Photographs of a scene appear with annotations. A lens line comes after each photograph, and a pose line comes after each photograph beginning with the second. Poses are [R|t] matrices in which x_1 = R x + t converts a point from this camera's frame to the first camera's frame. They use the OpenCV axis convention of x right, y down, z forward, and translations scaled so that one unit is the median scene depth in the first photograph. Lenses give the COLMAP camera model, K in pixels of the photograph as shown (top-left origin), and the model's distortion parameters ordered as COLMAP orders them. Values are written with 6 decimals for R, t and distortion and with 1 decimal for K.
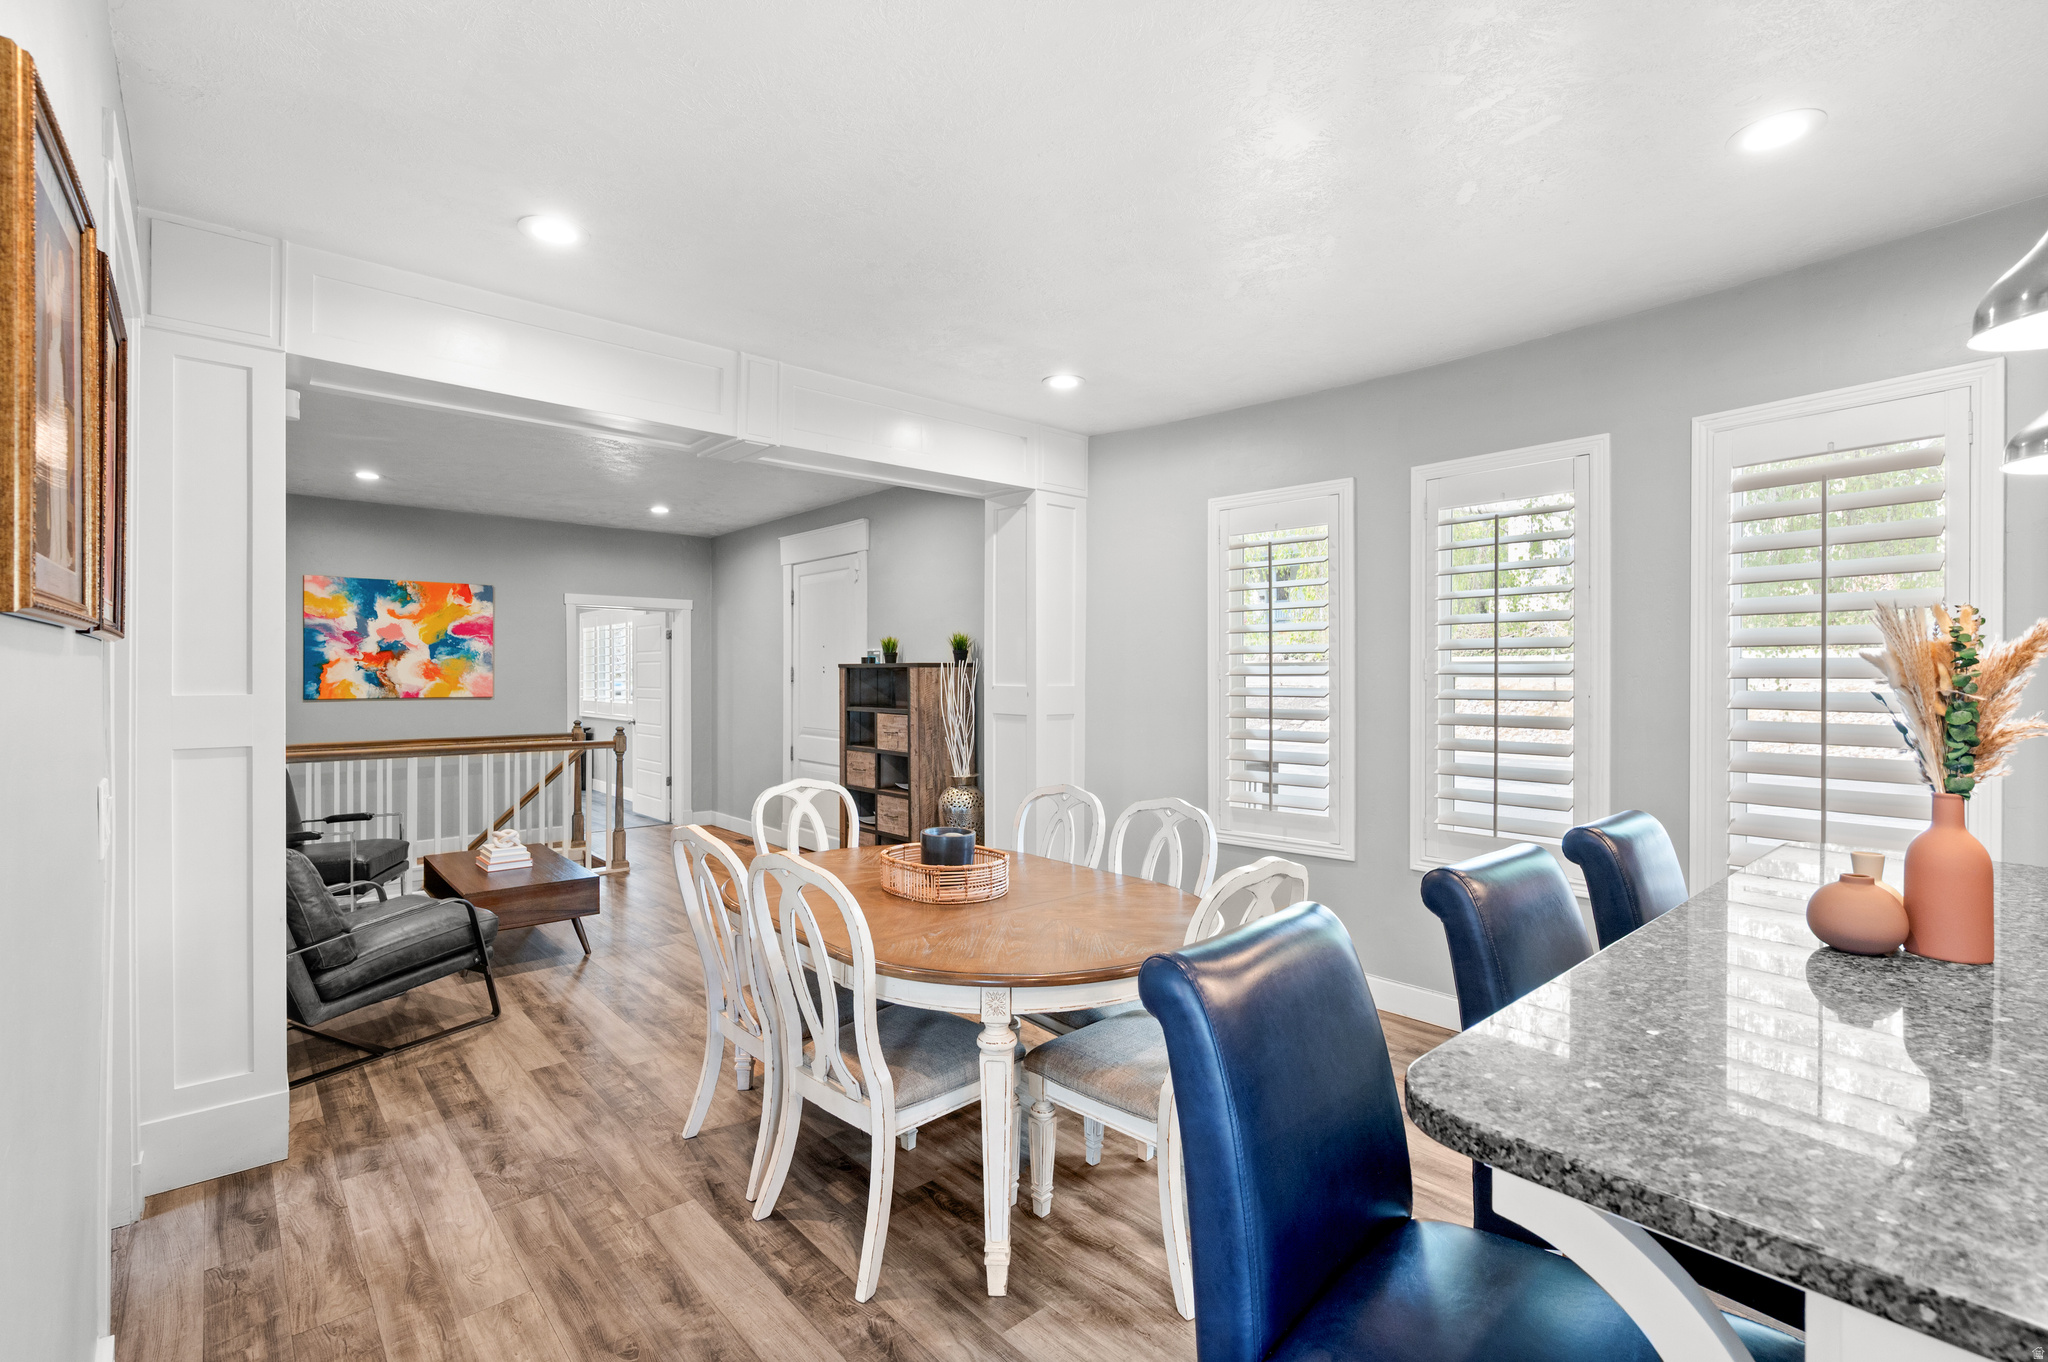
lens RADIAL K [[914.4, 0, 1021.0], [0, 914.4, 678.5], [0, 0, 1]] dist [-0.003520, 0.000265]
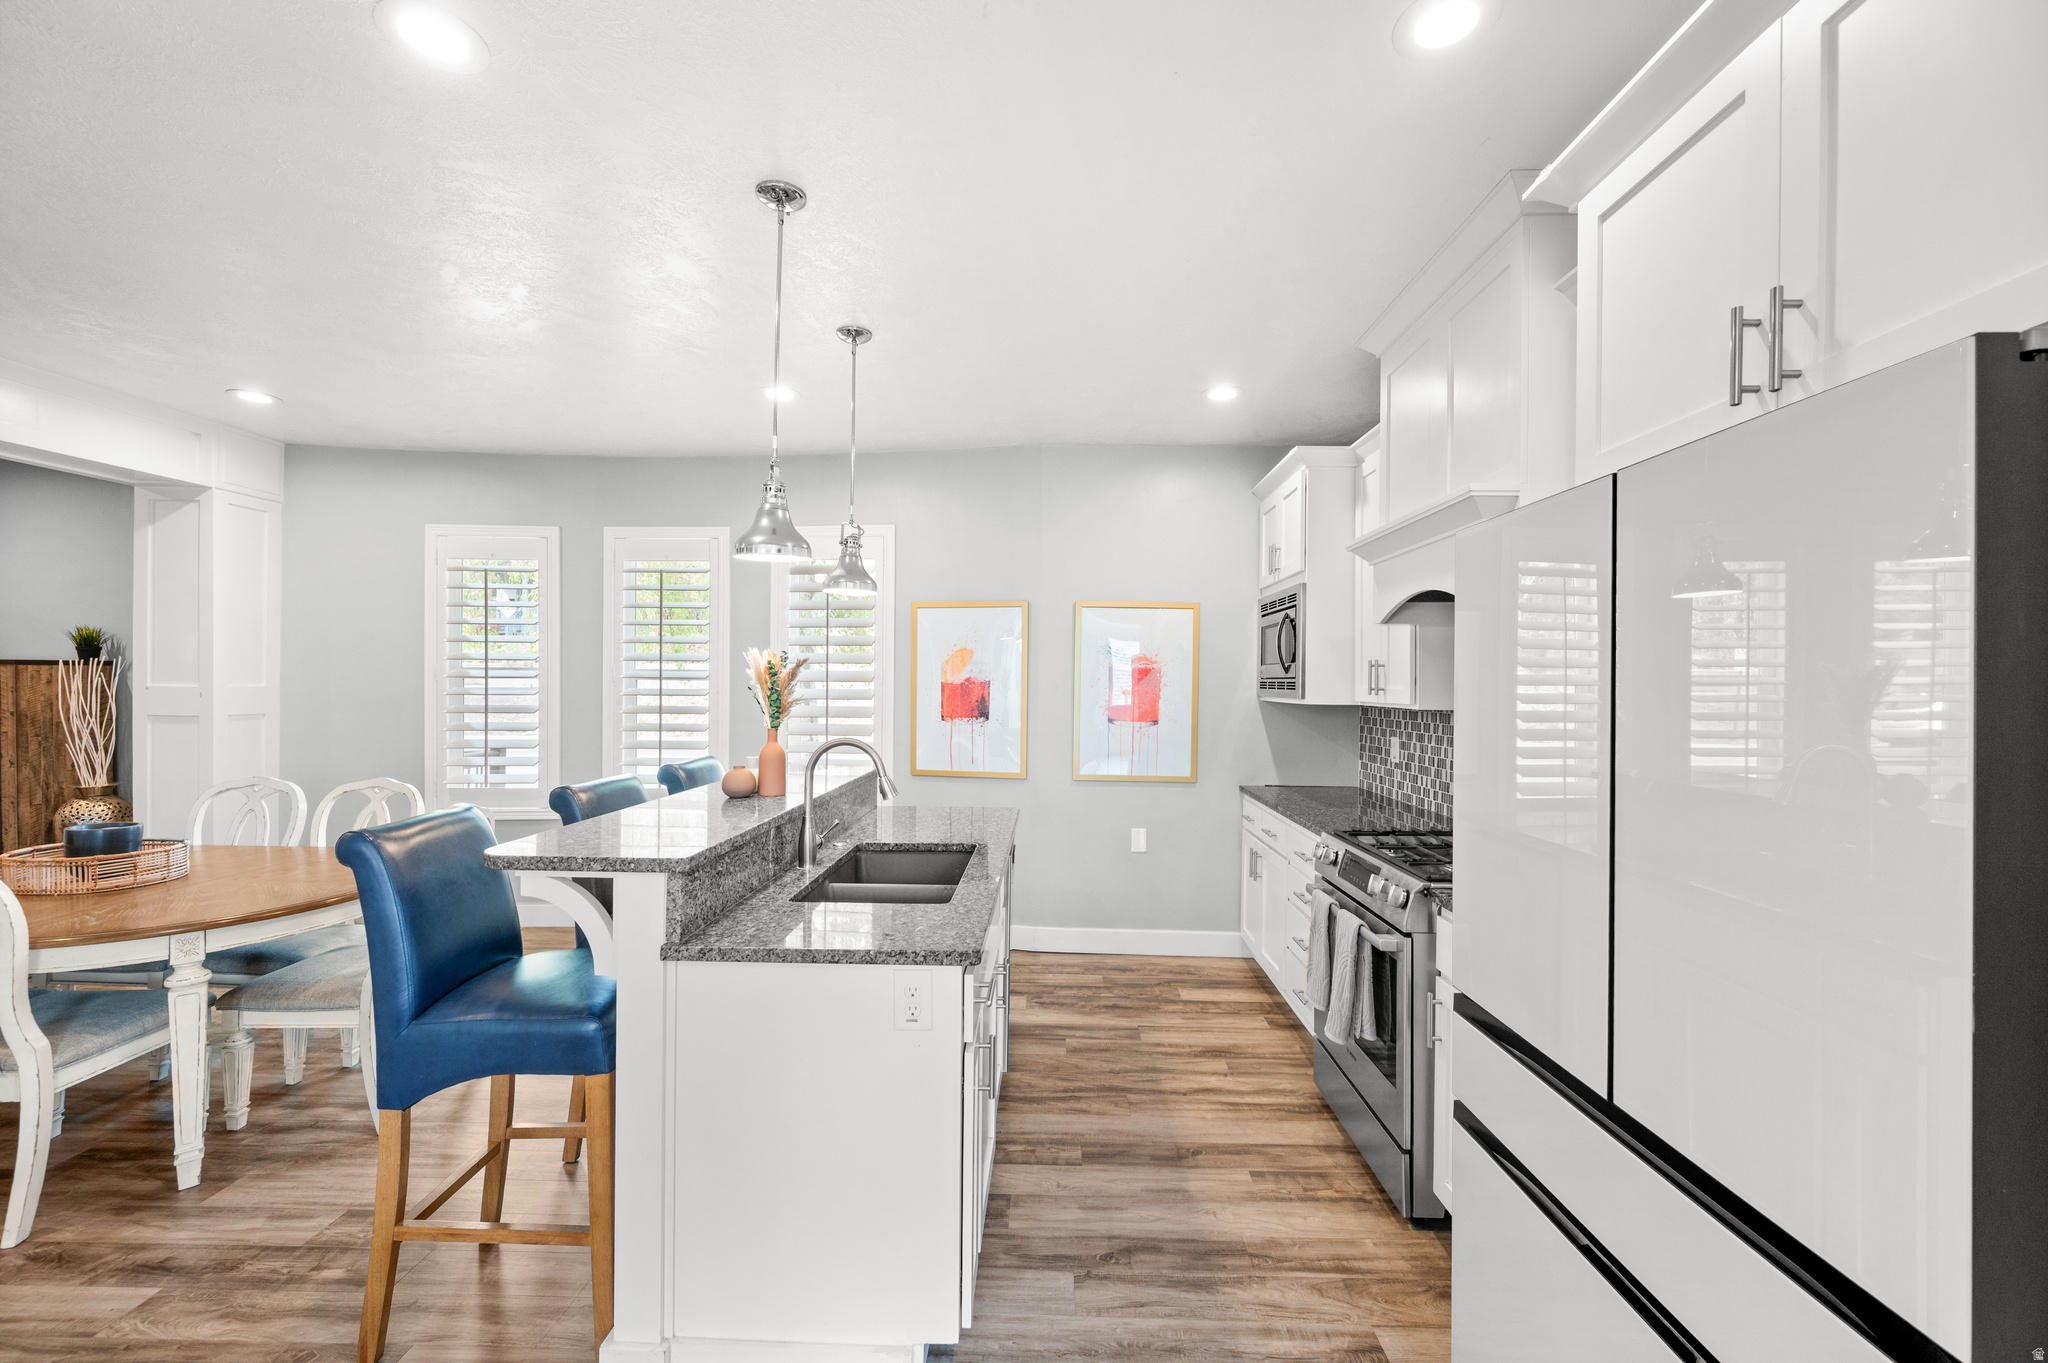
lens RADIAL K [[811.8, 0, 1032.9], [0, 811.8, 686.3], [0, 0, 1]] dist [-0.000340, 0.000004]
pose [[0.678821, 0.000101, 0.734304, -0.051818], [-0.004491, 0.999982, 0.004014, 0.000909], [-0.734290, -0.006022, 0.678809, -0.500738]]
